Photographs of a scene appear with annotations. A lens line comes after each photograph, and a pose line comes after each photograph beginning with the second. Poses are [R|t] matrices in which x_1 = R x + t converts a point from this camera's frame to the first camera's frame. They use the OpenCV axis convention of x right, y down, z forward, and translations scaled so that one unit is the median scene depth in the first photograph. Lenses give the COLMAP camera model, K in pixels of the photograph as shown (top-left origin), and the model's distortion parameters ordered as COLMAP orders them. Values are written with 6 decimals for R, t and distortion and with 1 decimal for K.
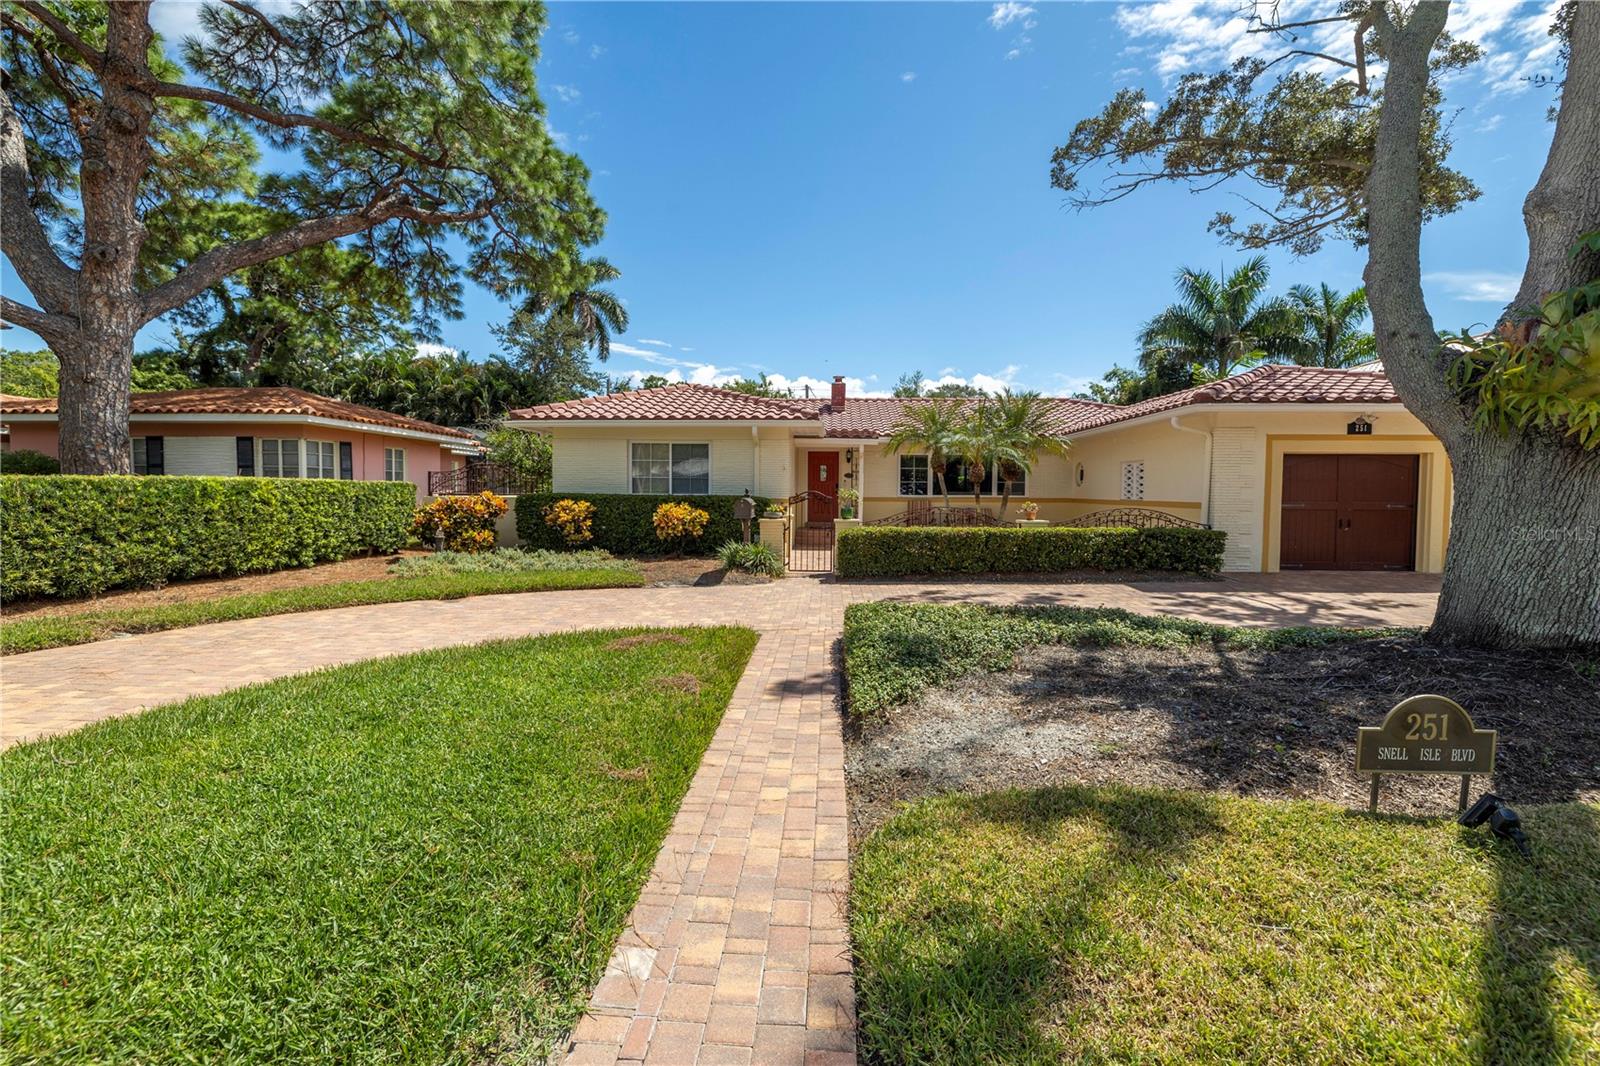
lens RADIAL K [[672.5, 0, 801.4], [0, 672.5, 531.7], [0, 0, 1]] dist [0.002181, -0.000219]
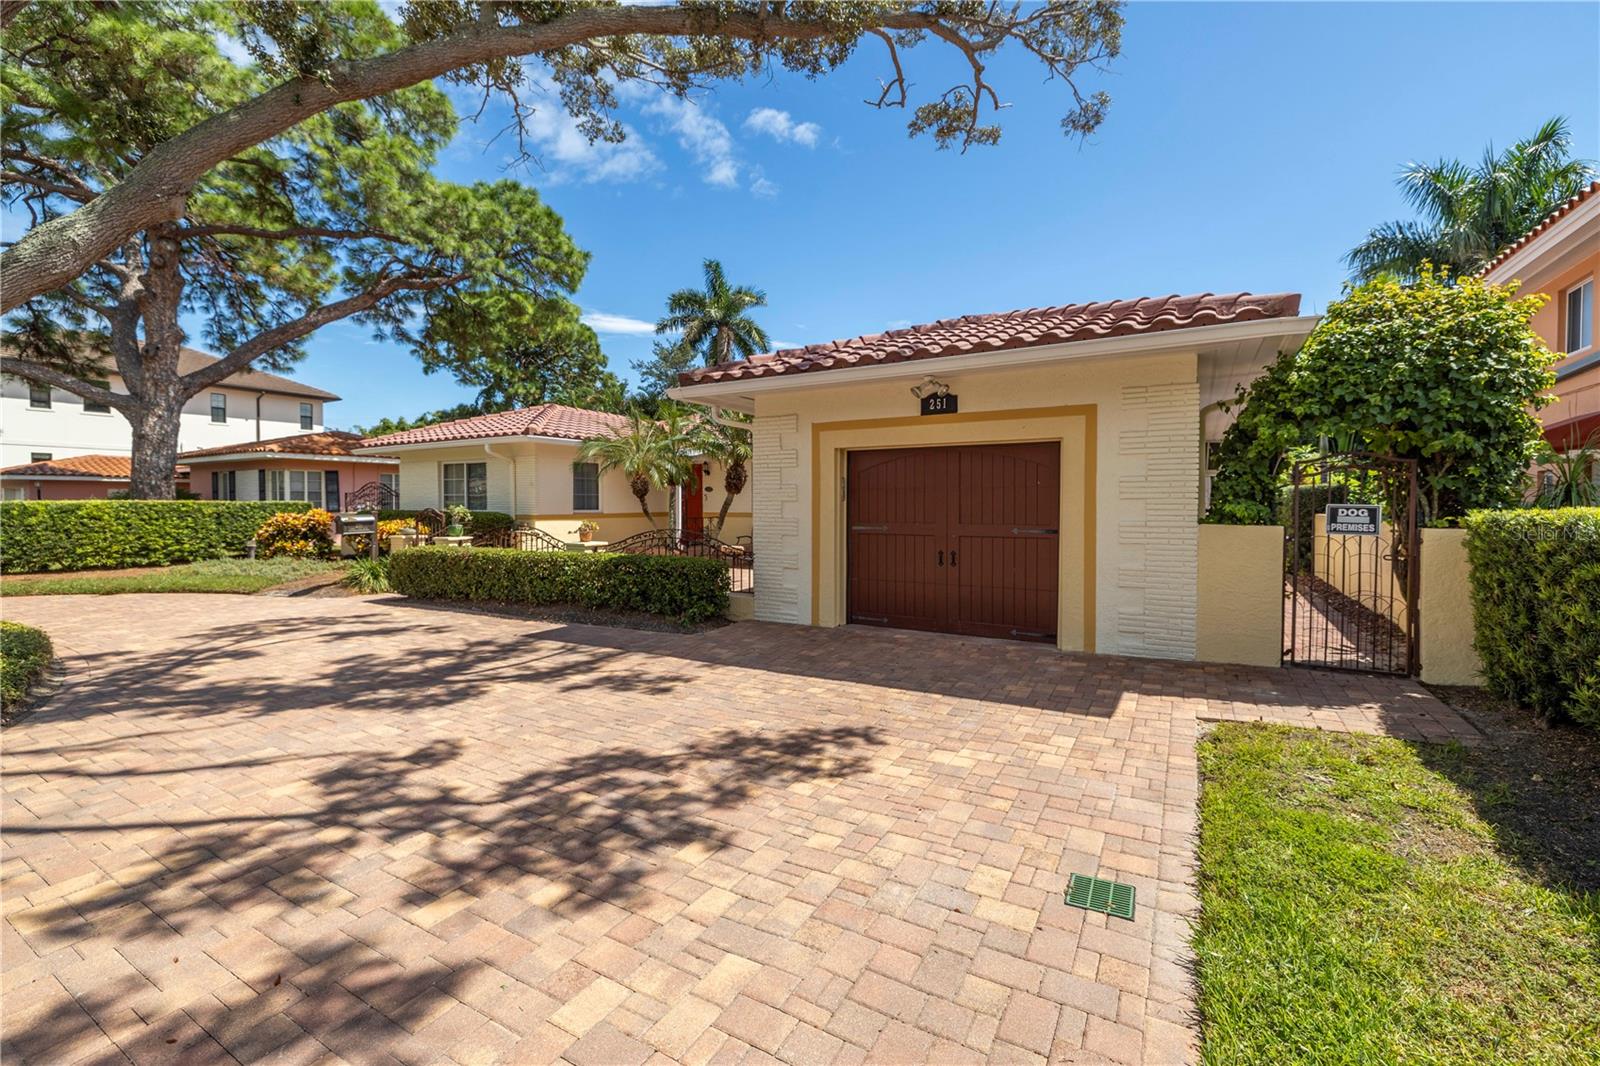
lens RADIAL K [[672.5, 0, 800.4], [0, 672.5, 529.1], [0, 0, 1]] dist [0.002181, -0.000219]
pose [[0.881930, 0.010999, -0.471253, 0.986933], [-0.021232, 0.999640, -0.016404, -0.025020], [0.470903, 0.024473, 0.881846, 0.387915]]
